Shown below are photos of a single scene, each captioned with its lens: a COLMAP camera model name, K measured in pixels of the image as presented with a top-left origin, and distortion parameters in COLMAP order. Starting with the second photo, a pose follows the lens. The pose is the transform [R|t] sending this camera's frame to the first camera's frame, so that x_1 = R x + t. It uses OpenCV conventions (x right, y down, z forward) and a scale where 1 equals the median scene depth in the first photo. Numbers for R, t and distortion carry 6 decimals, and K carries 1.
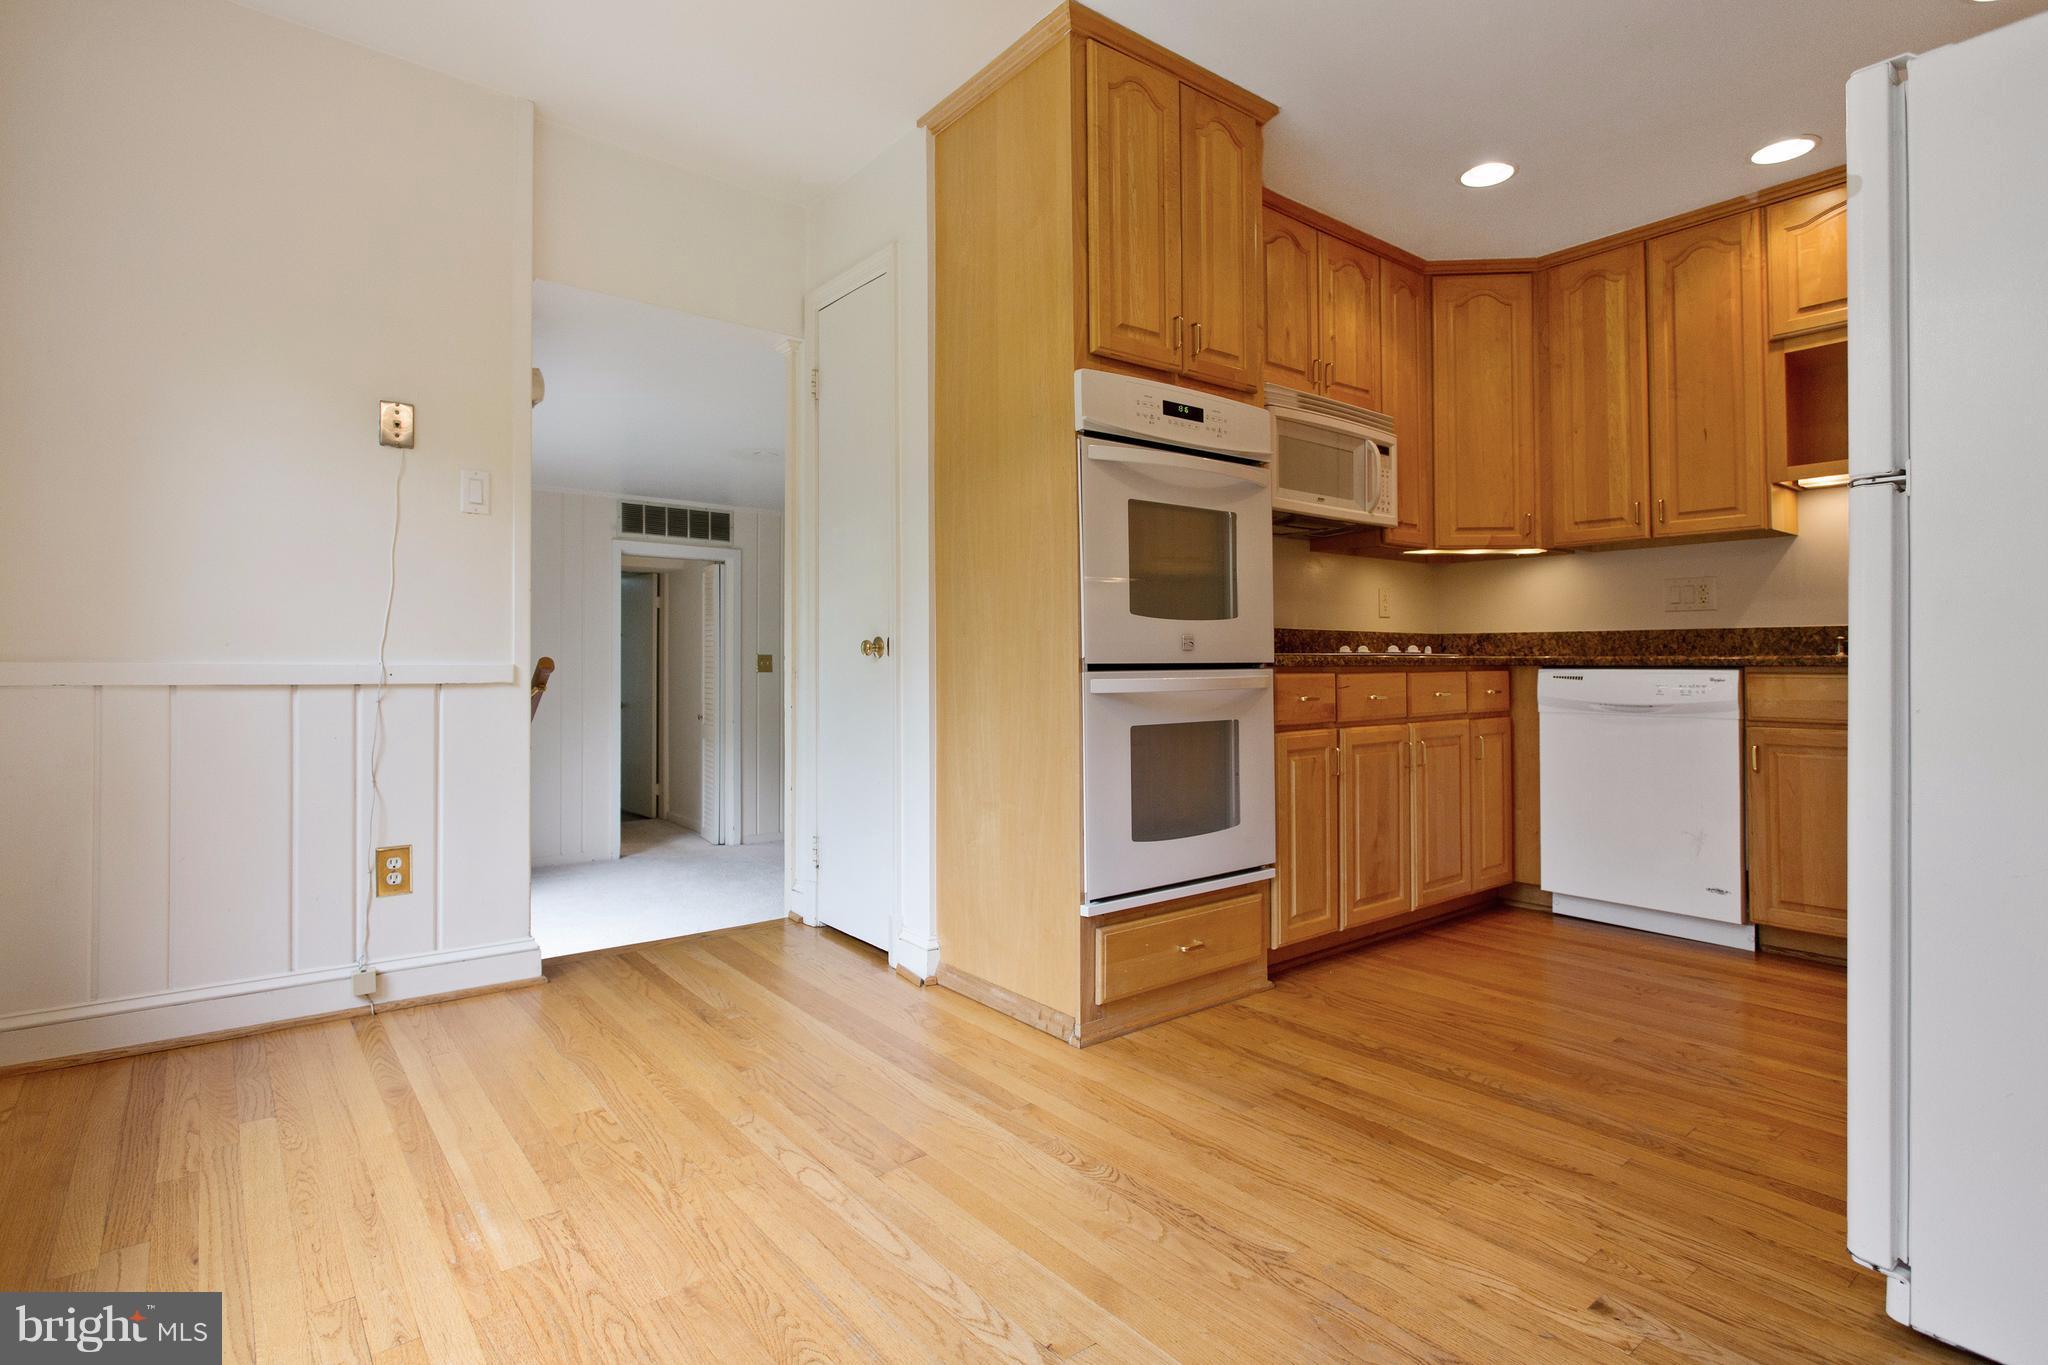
lens RADIAL K [[996.6, 0, 999.0], [0, 996.6, 629.5], [0, 0, 1]] dist [-0.017452, 0.005778]
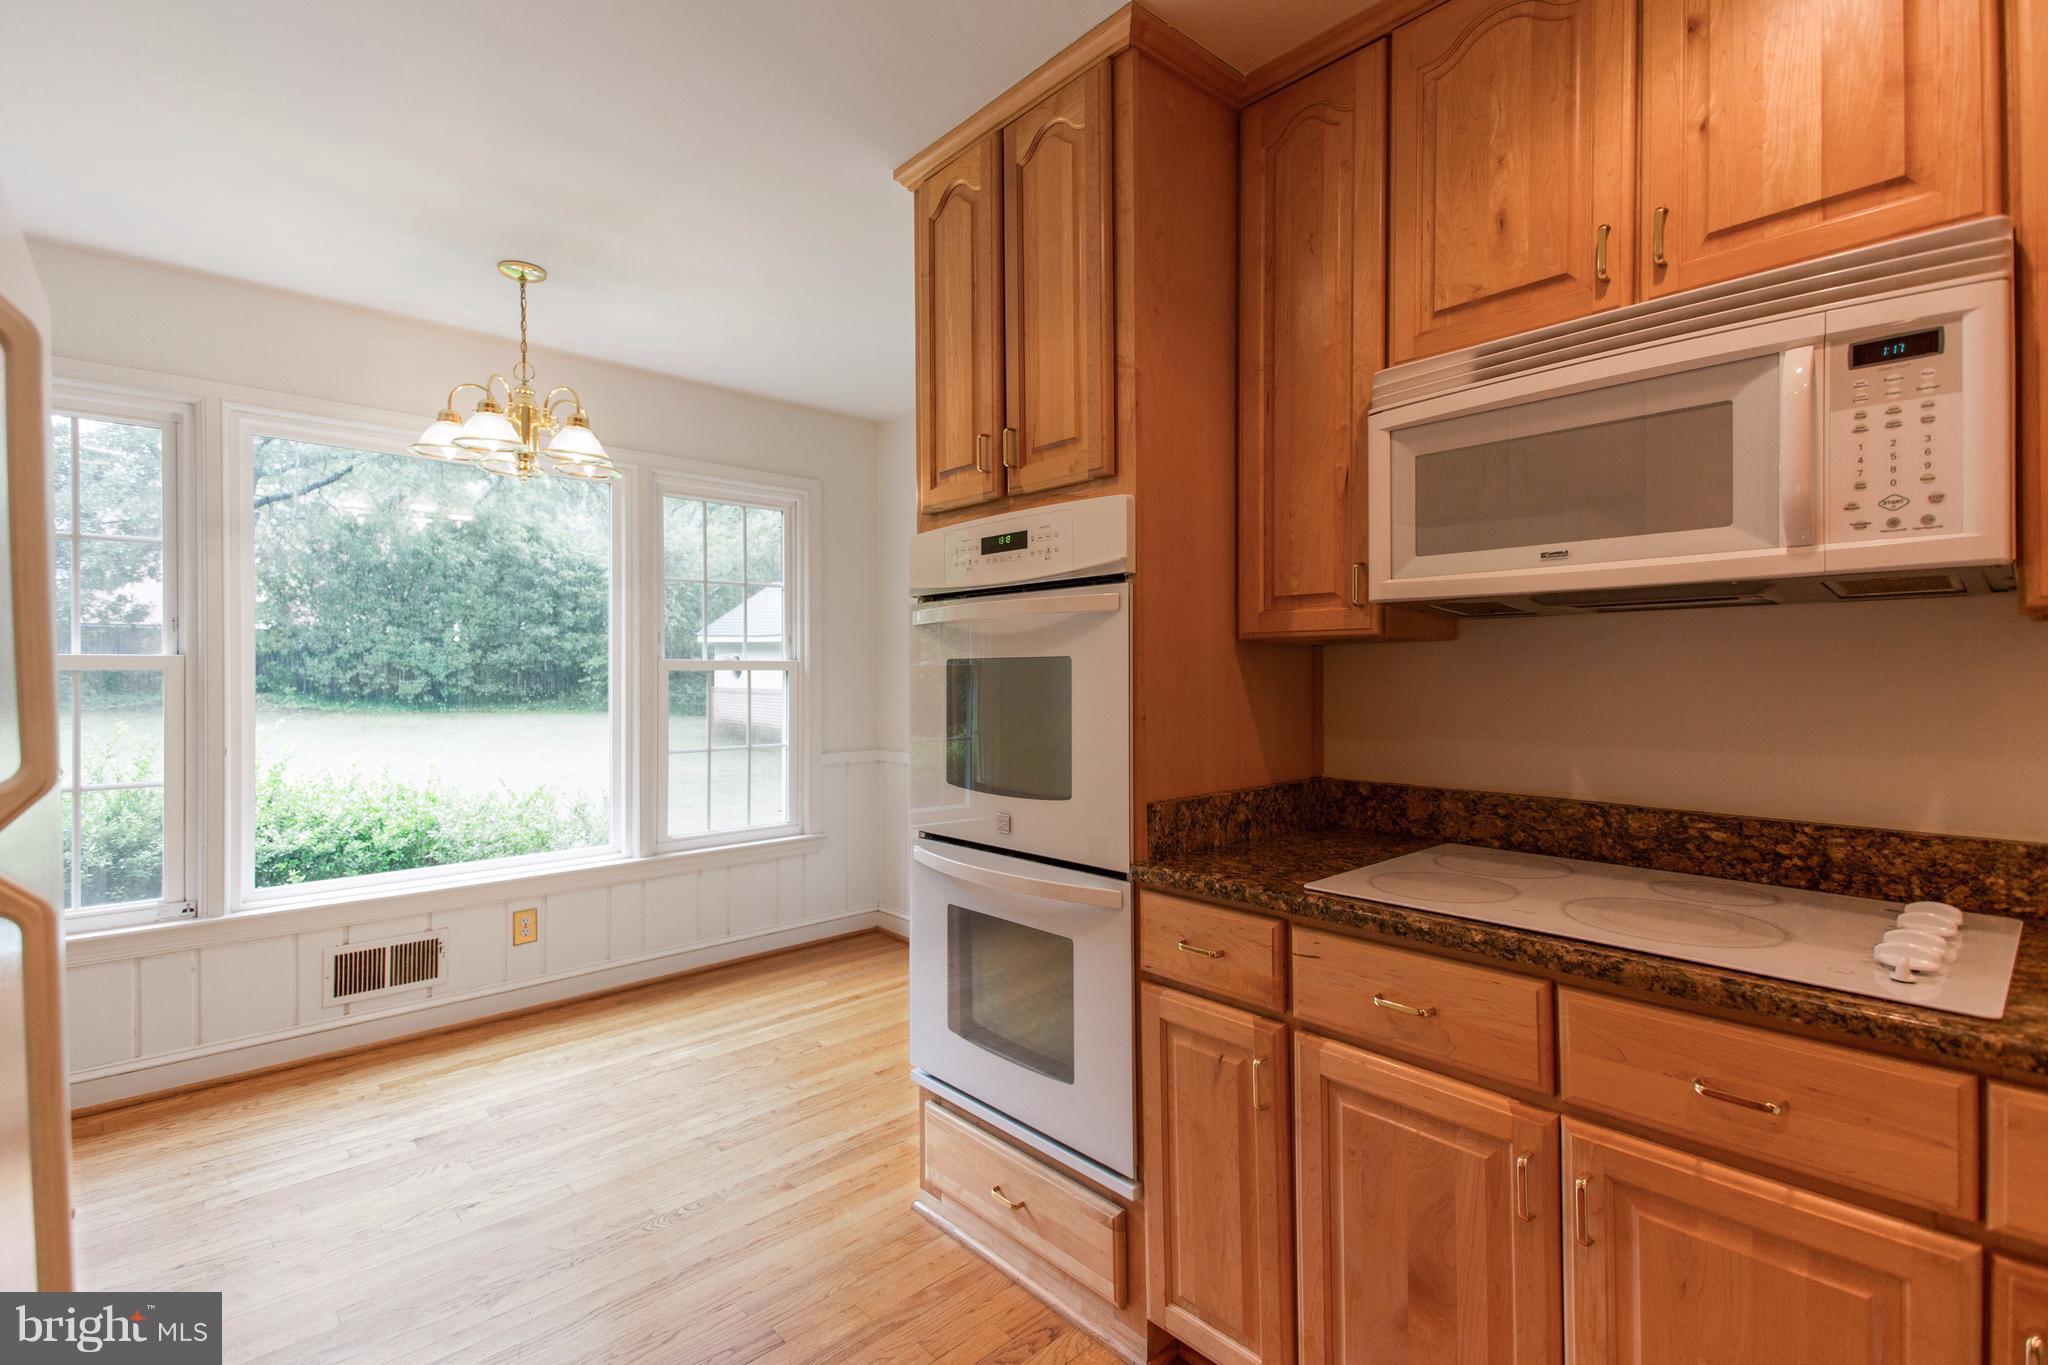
lens RADIAL K [[909.9, 0, 1027.0], [0, 909.9, 673.2], [0, 0, 1]] dist [0.026706, -0.000465]
pose [[0.115194, -0.004989, -0.993330, 0.755161], [0.031999, 0.999487, -0.001309, -0.088529], [0.992827, -0.031635, 0.115295, 0.749405]]
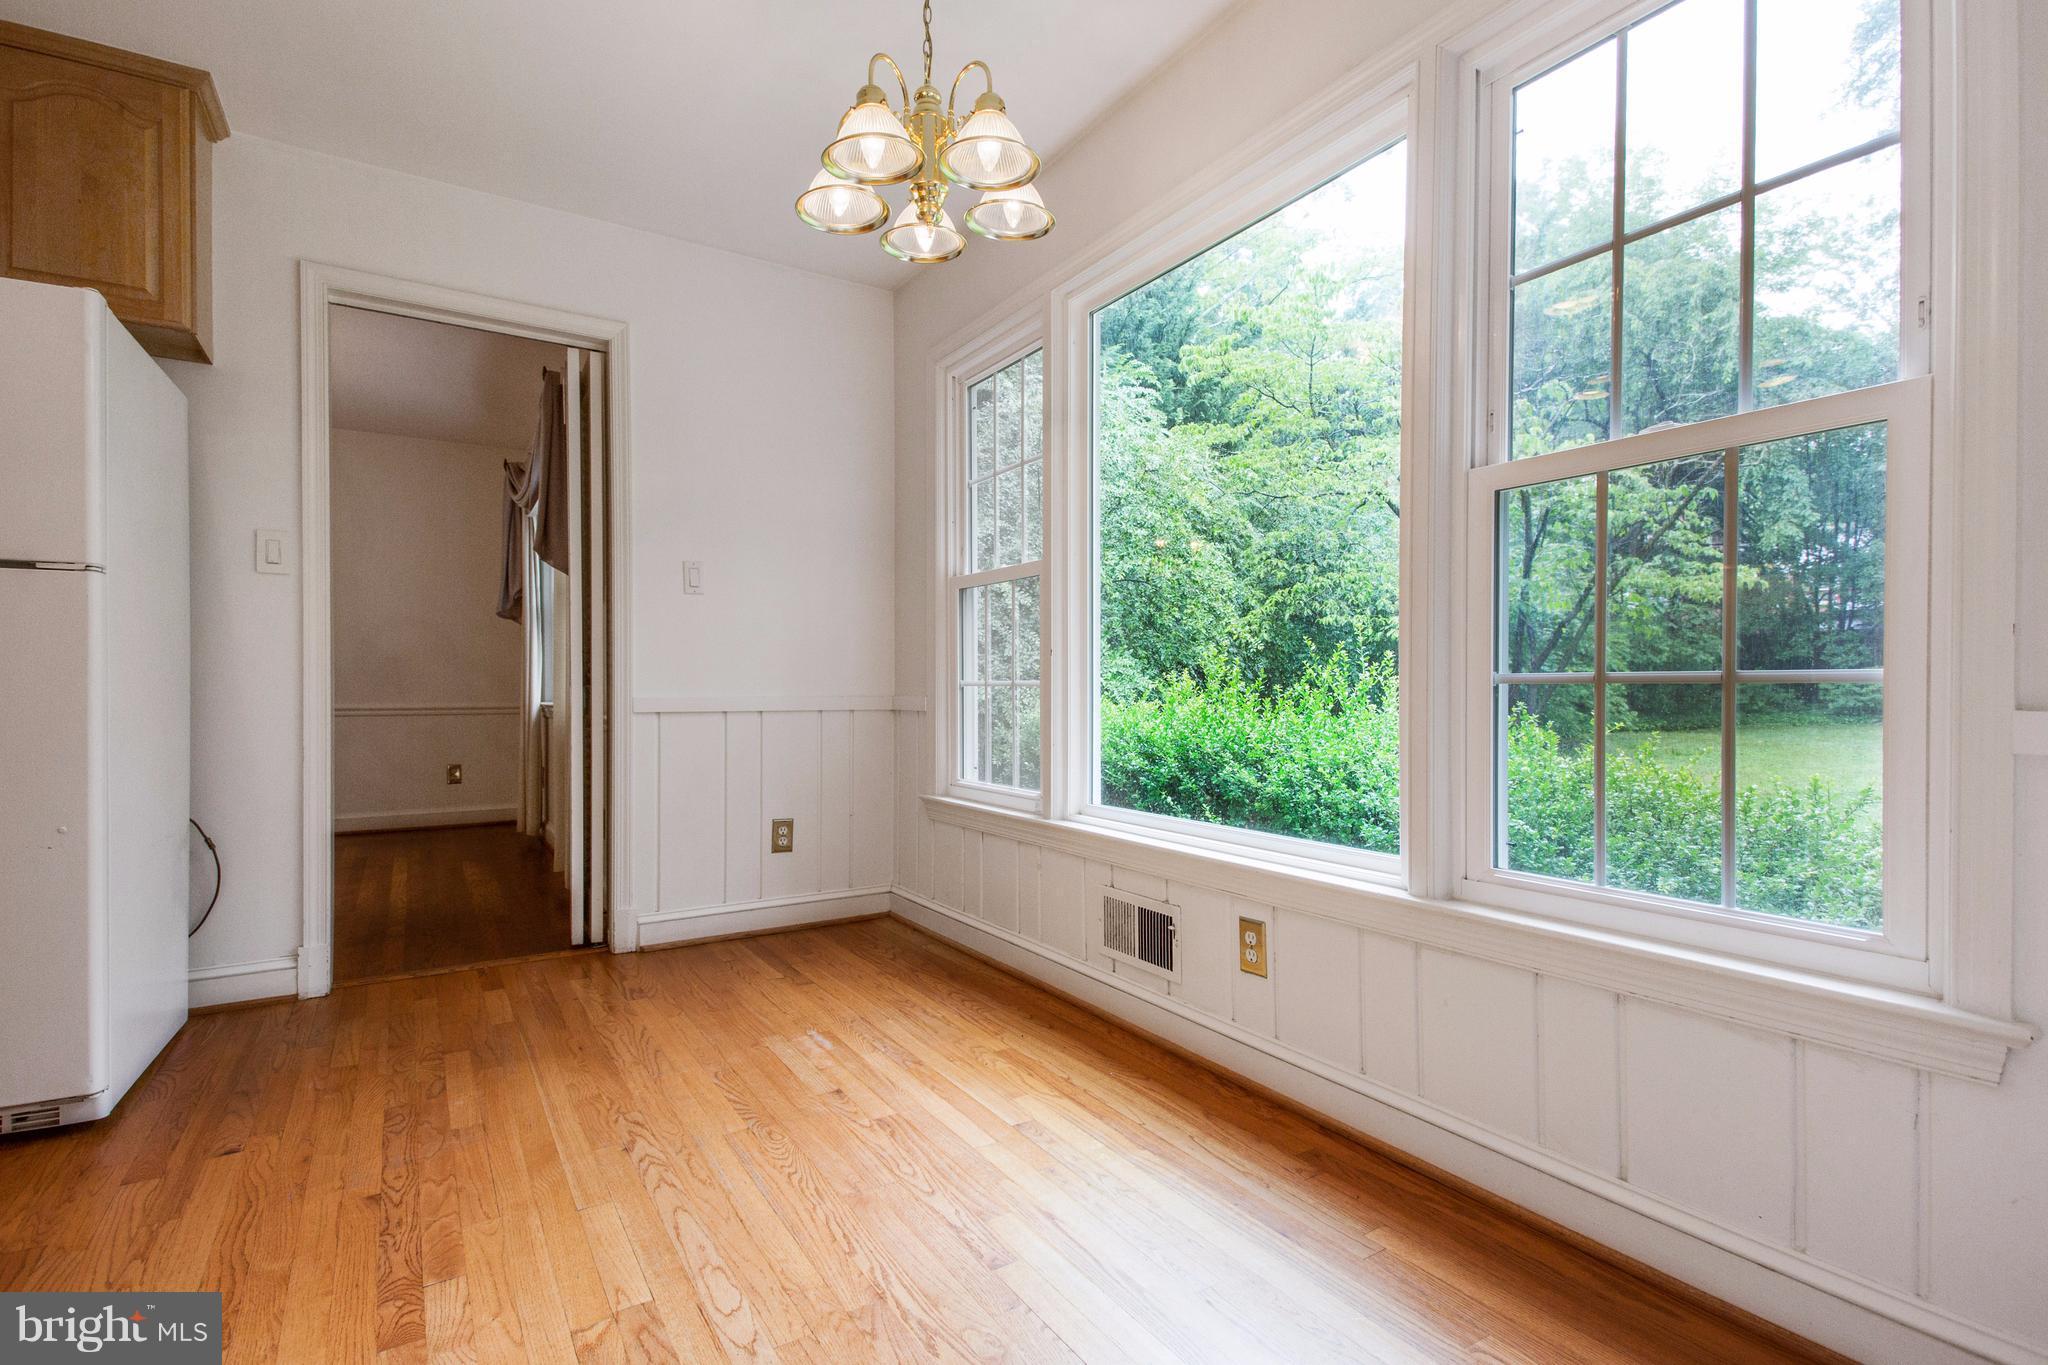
lens RADIAL K [[996.6, 0, 1028.4], [0, 996.6, 696.4], [0, 0, 1]] dist [-0.017452, 0.005778]
pose [[-0.995337, -0.003668, 0.096394, -0.289504], [-0.005720, 0.999763, -0.021025, 0.024180], [-0.096294, -0.021478, -0.995121, 1.005158]]
